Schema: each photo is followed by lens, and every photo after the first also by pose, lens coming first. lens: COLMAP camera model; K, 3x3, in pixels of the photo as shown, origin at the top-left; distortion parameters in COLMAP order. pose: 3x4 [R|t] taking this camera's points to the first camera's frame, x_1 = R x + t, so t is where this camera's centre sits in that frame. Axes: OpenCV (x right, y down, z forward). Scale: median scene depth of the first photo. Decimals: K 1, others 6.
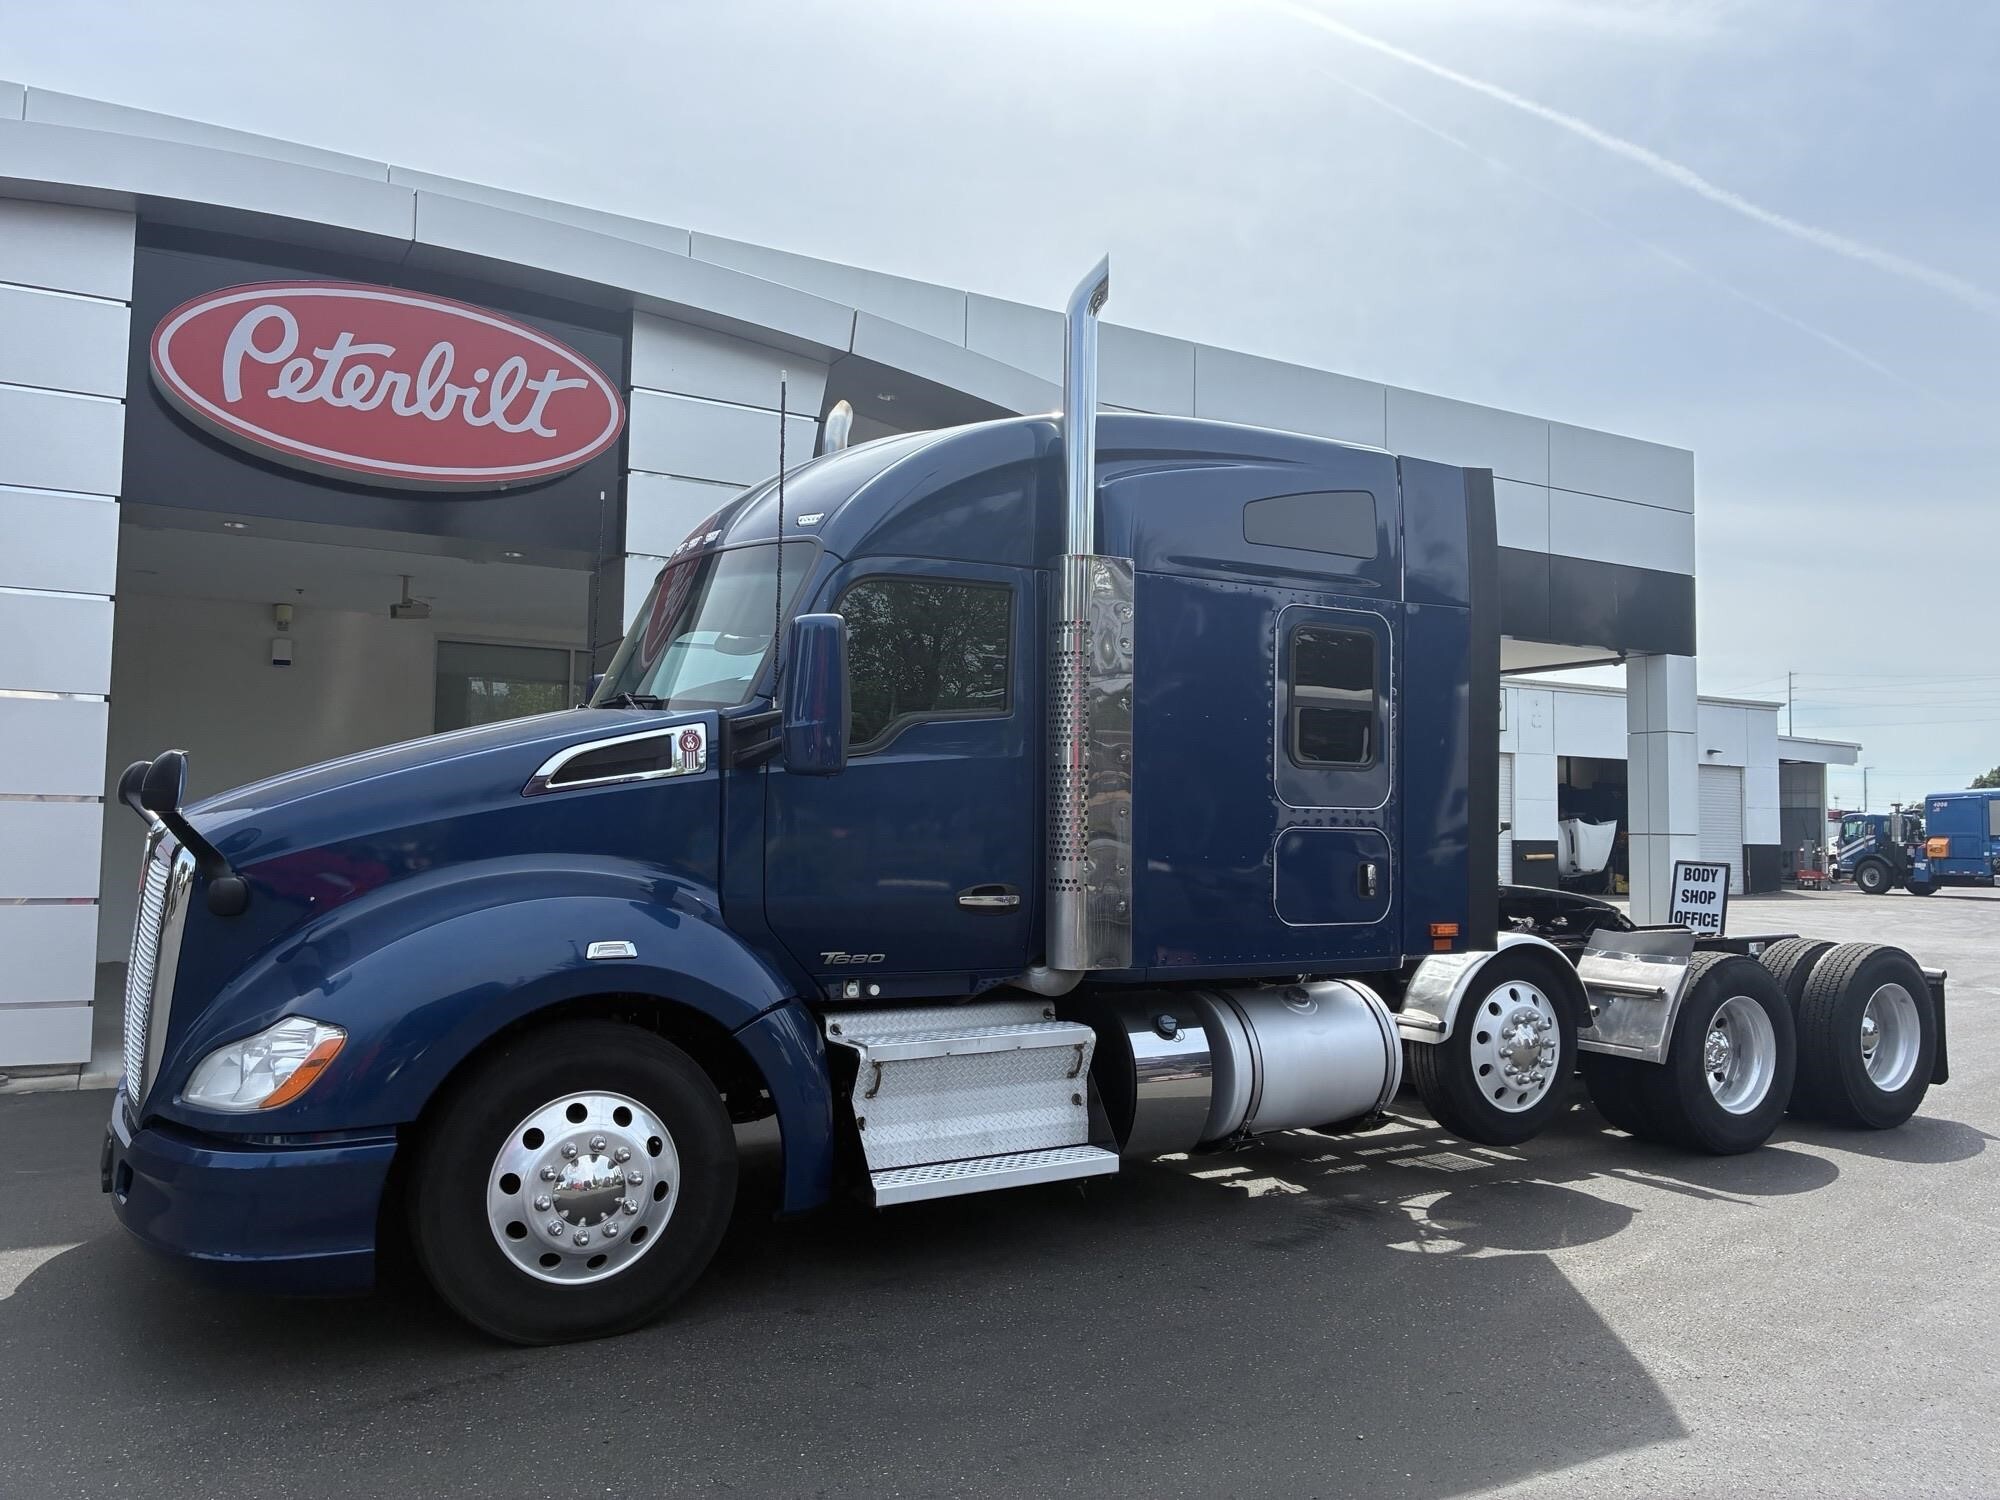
lens RADIAL K [[1404.4, 0, 945.5], [0, 1404.4, 766.2], [0, 0, 1]] dist [0.023186, -0.006460]
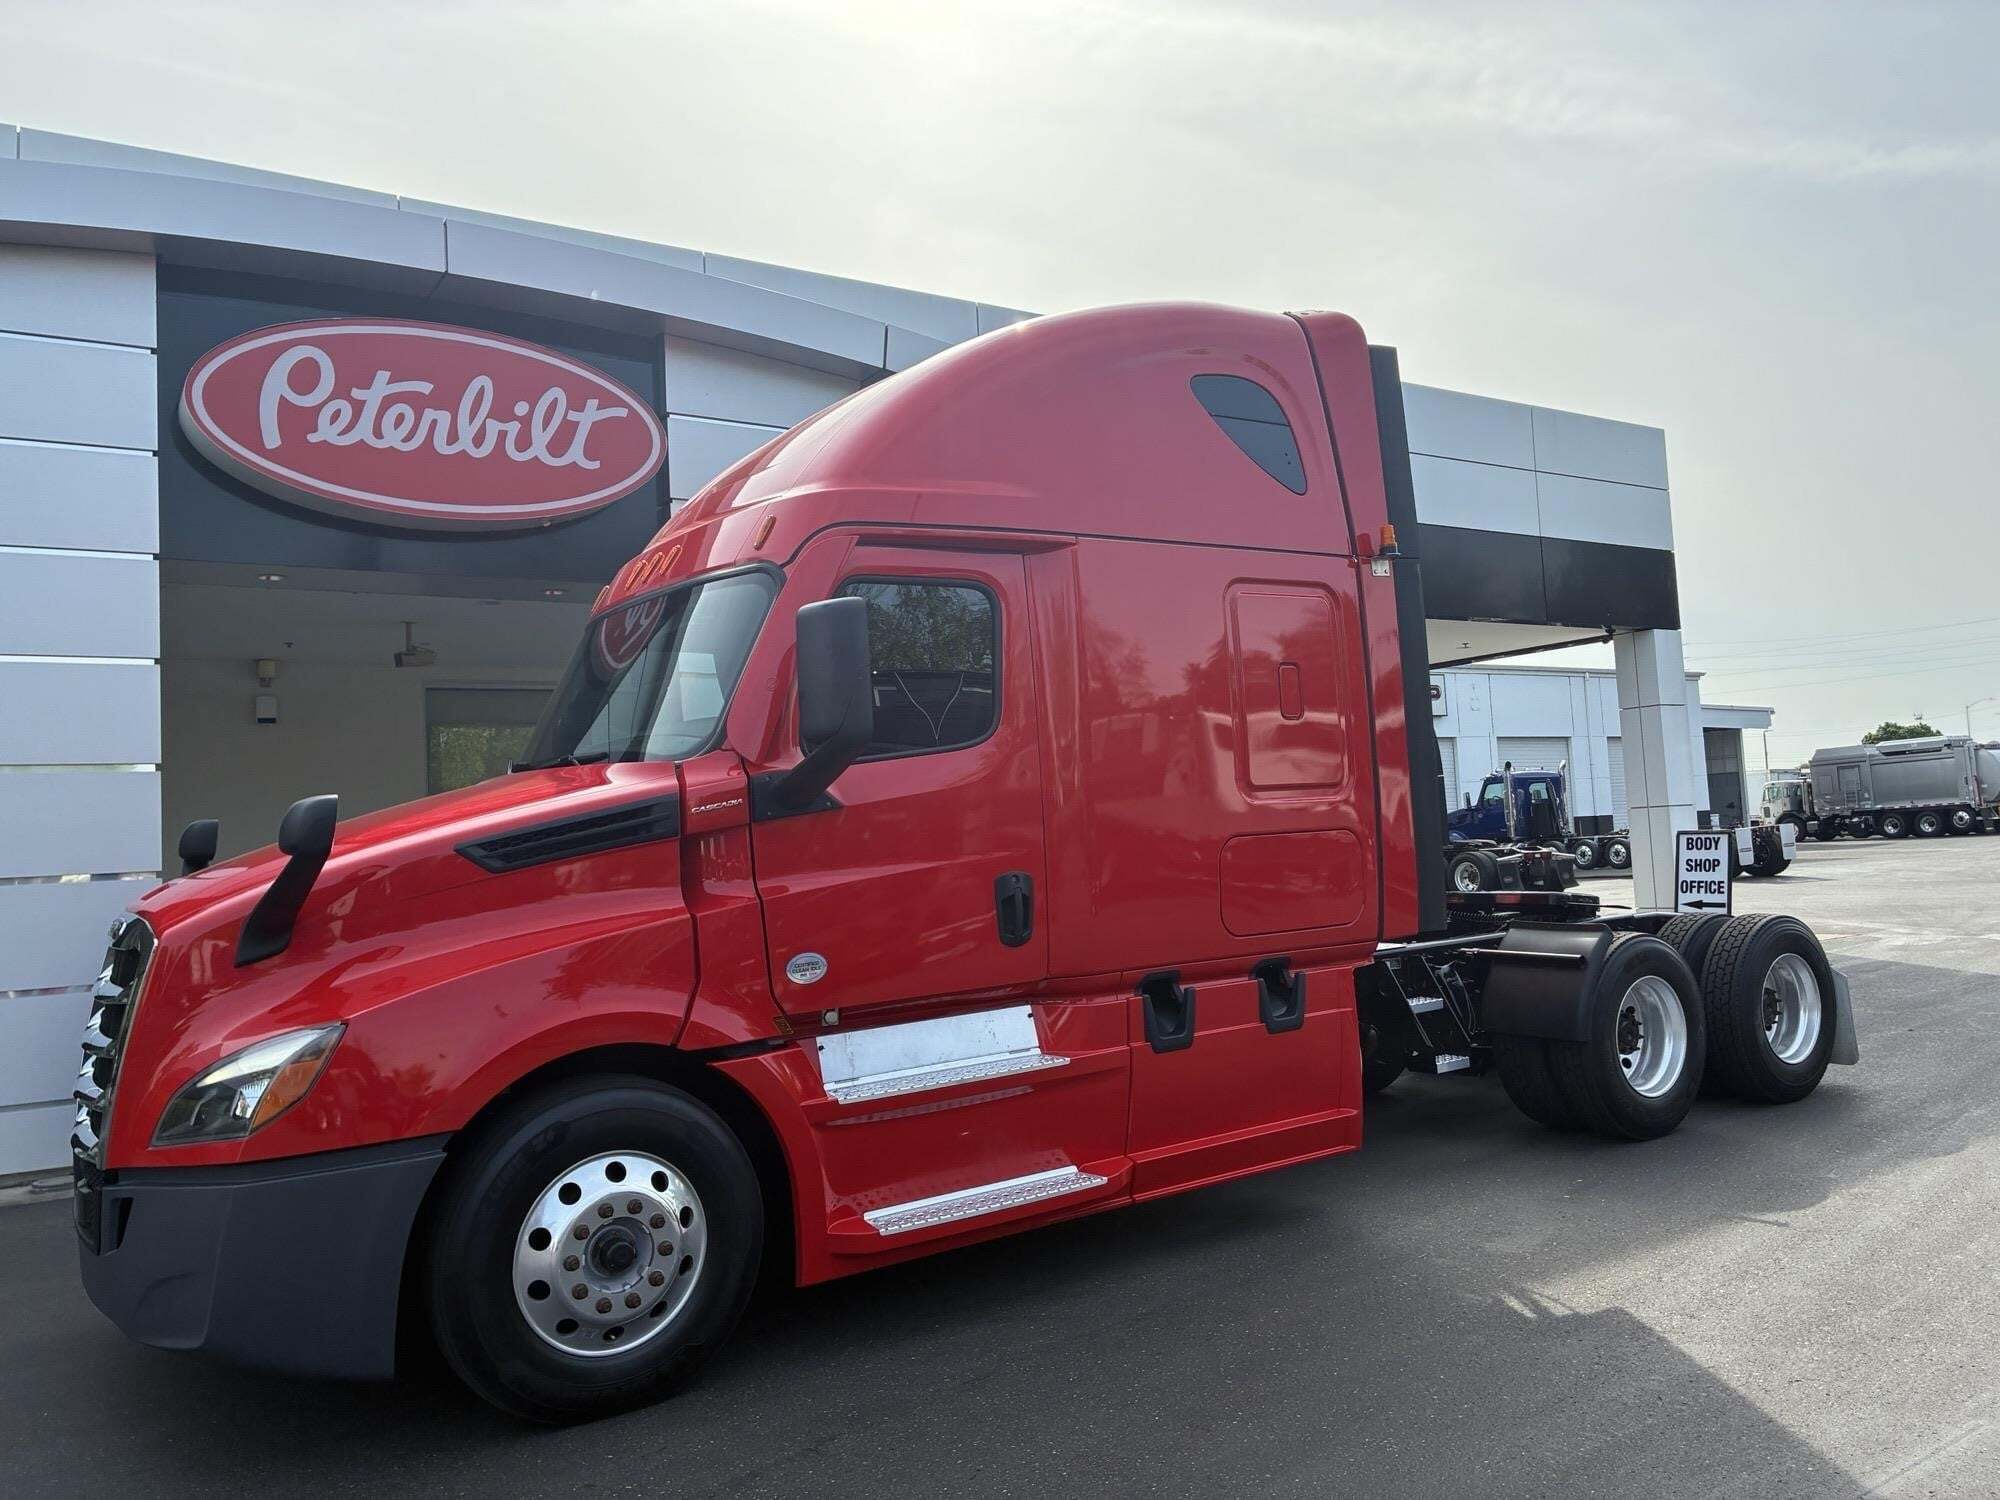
lens RADIAL K [[1425.0, 0, 968.7], [0, 1425.0, 758.5], [0, 0, 1]] dist [0.011931, 0.008541]
pose [[0.995864, -0.063295, 0.065186, -0.103660], [0.064442, 0.997799, -0.015636, -0.003944], [-0.064053, 0.019772, 0.997751, 0.012538]]
